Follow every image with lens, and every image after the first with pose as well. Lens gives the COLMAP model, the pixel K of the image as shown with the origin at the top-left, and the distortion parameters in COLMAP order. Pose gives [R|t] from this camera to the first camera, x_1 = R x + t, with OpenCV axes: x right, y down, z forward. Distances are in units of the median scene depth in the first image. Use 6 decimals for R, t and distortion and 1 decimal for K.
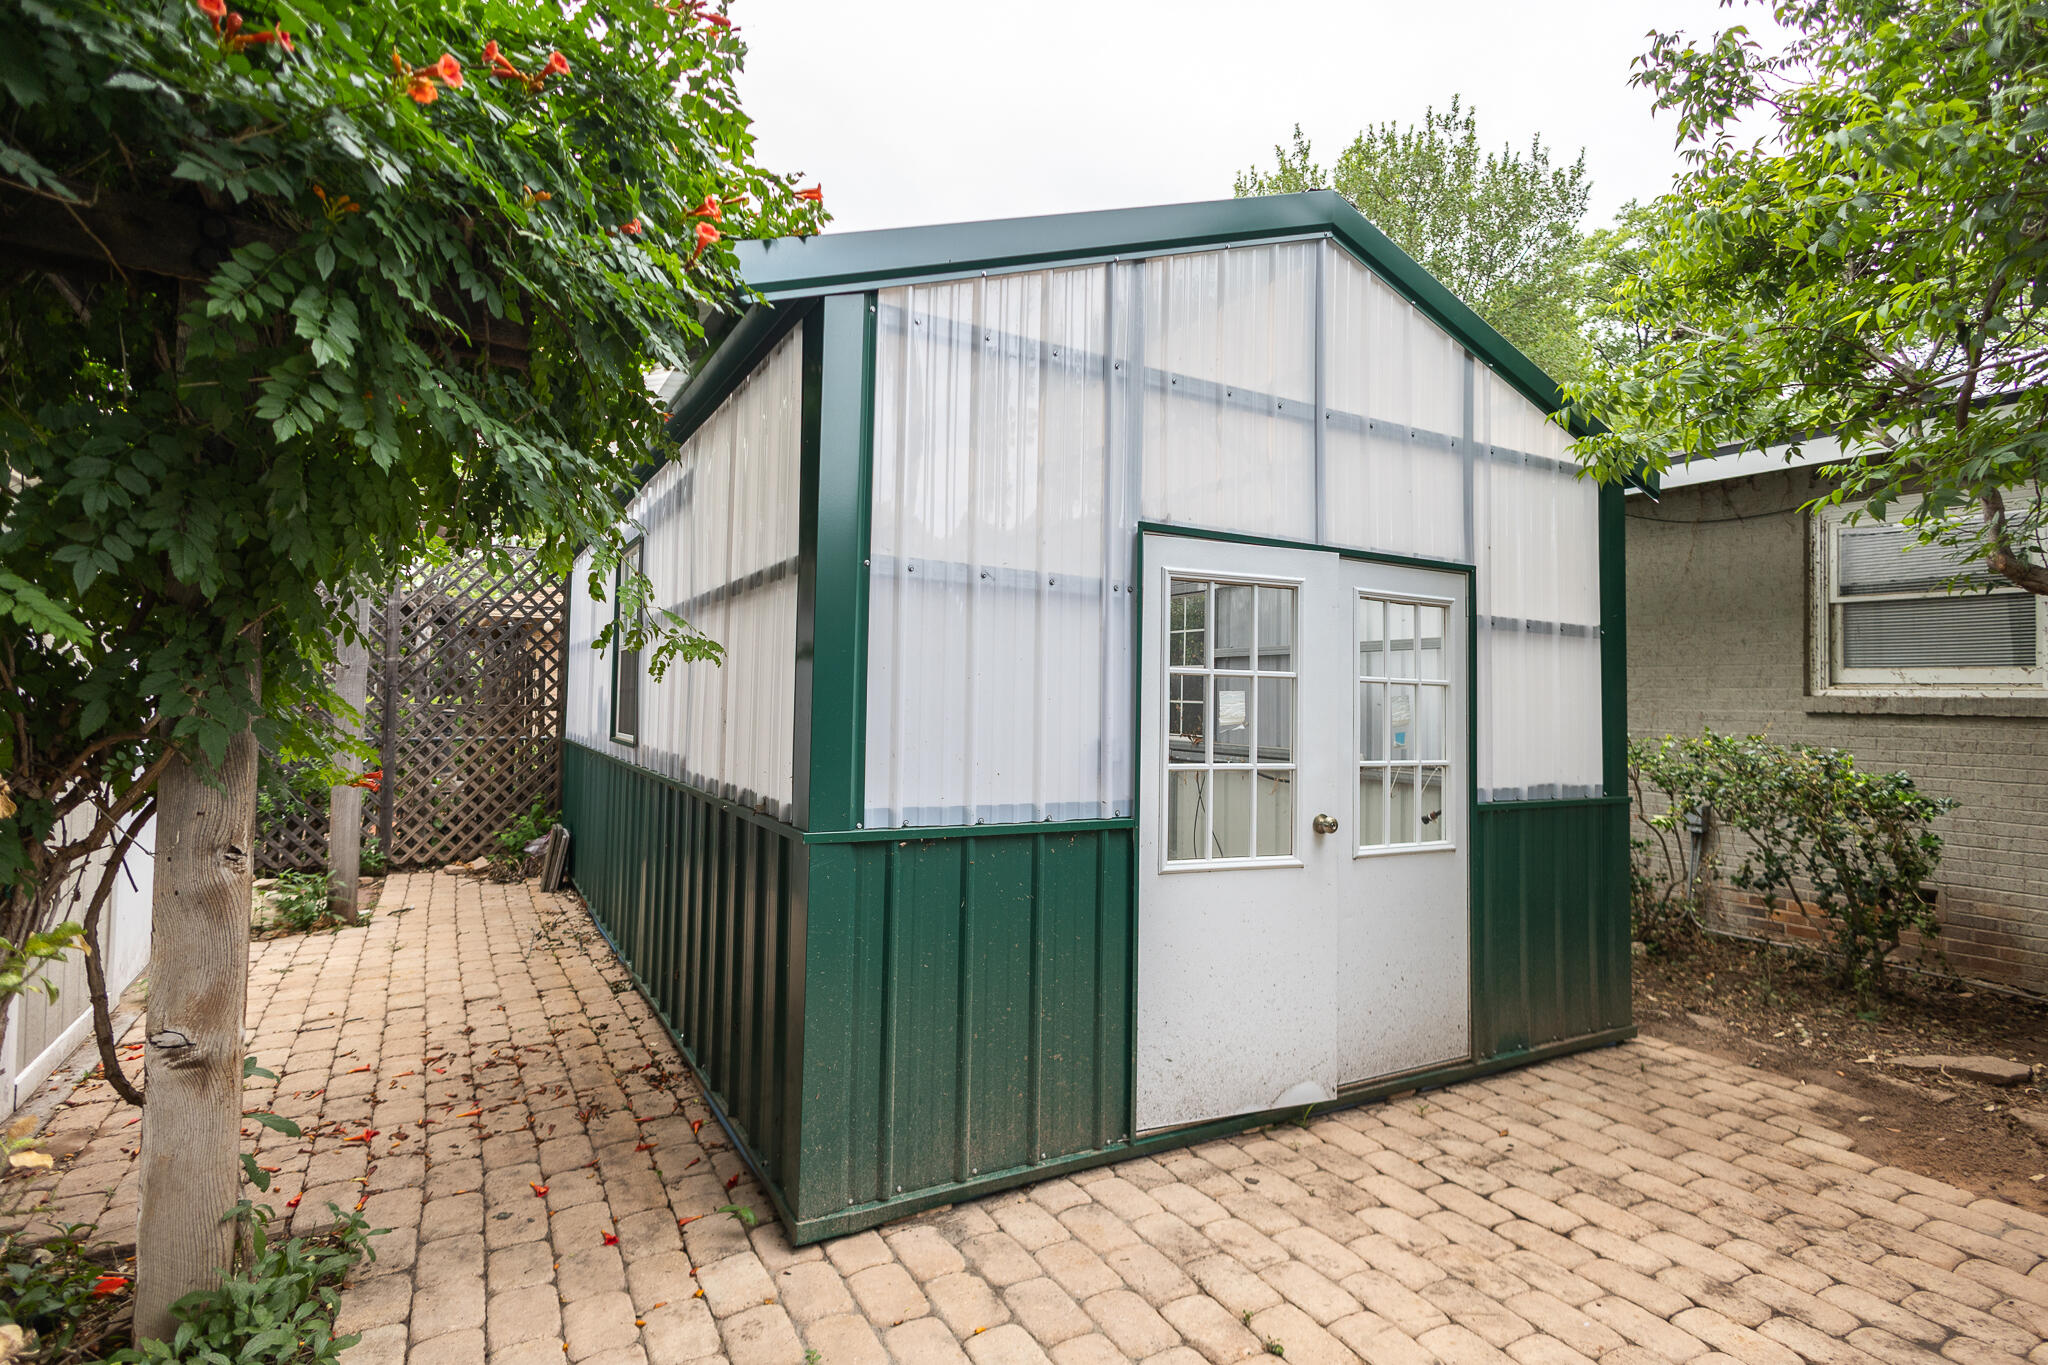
lens RADIAL K [[957.8, 0, 1118.1], [0, 957.8, 679.1], [0, 0, 1]] dist [0.015047, 0.000121]
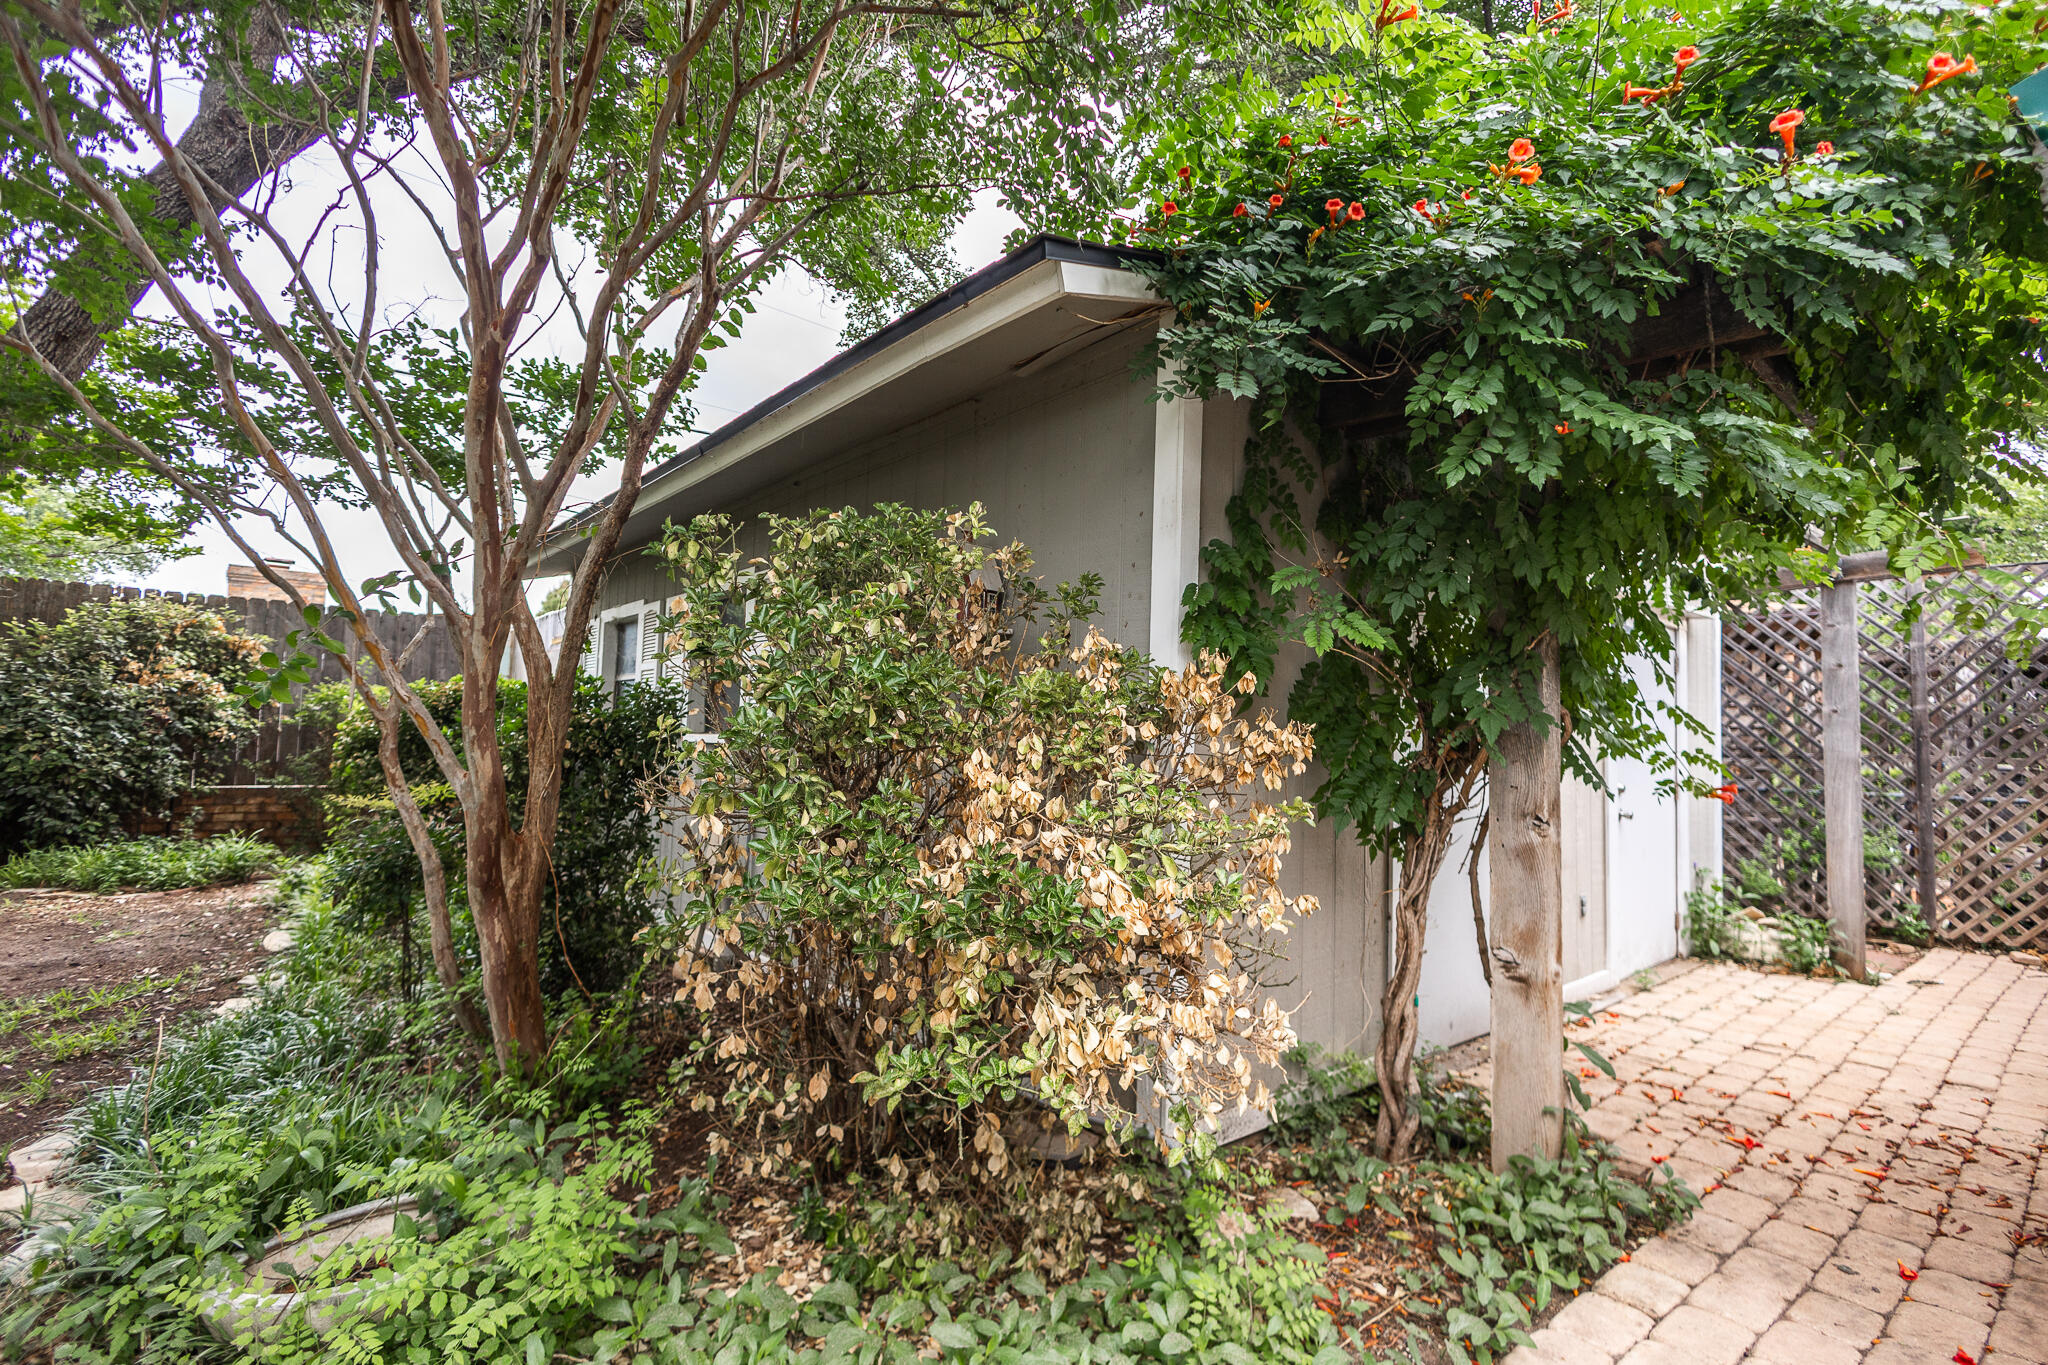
lens RADIAL K [[986.3, 0, 1024.0], [0, 986.3, 682.5], [0, 0, 1]] dist [0.029121, -0.007134]
pose [[0.173565, -0.080122, -0.981558, 0.129328], [0.023859, 0.996735, -0.077142, 0.041766], [0.984533, -0.010030, 0.174910, 0.057677]]
